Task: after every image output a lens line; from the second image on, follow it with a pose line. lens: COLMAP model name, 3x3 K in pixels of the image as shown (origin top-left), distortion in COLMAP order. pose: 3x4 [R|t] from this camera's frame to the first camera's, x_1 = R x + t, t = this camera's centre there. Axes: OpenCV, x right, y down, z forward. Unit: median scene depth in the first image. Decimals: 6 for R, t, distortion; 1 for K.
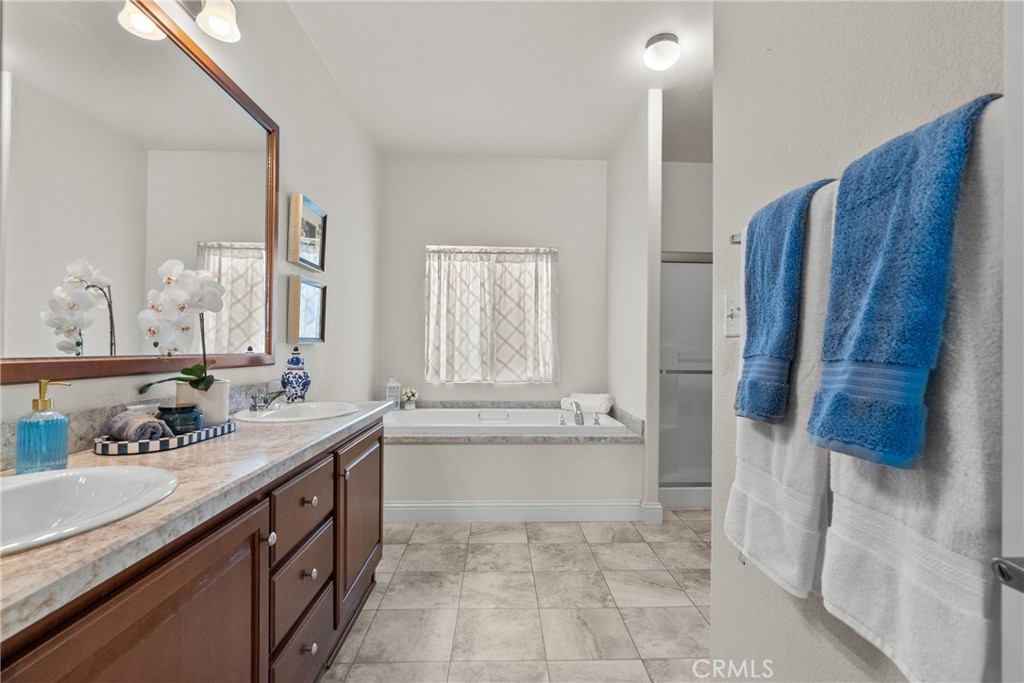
lens RADIAL K [[474.3, 0, 511.3], [0, 474.3, 355.4], [0, 0, 1]] dist [-0.003536, -0.000042]
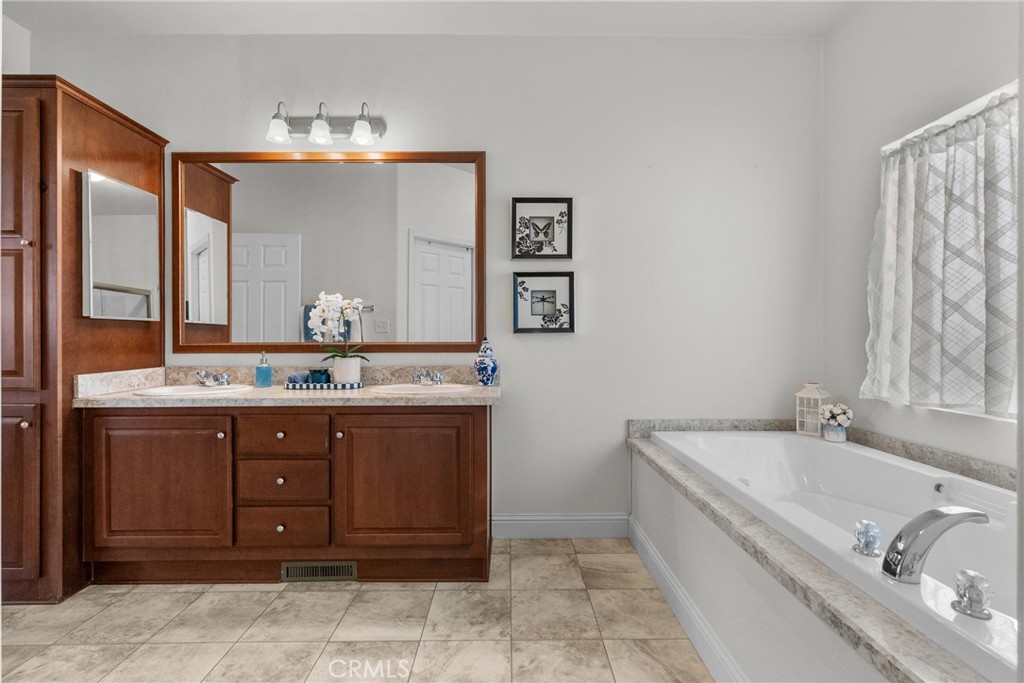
lens RADIAL K [[460.8, 0, 510.8], [0, 460.8, 340.3], [0, 0, 1]] dist [-0.003718, 0.000127]
pose [[-0.031005, -0.002160, -0.999517, 0.547131], [-0.011530, 0.999932, -0.001804, -0.007855], [0.999453, 0.011468, -0.031028, 0.903324]]
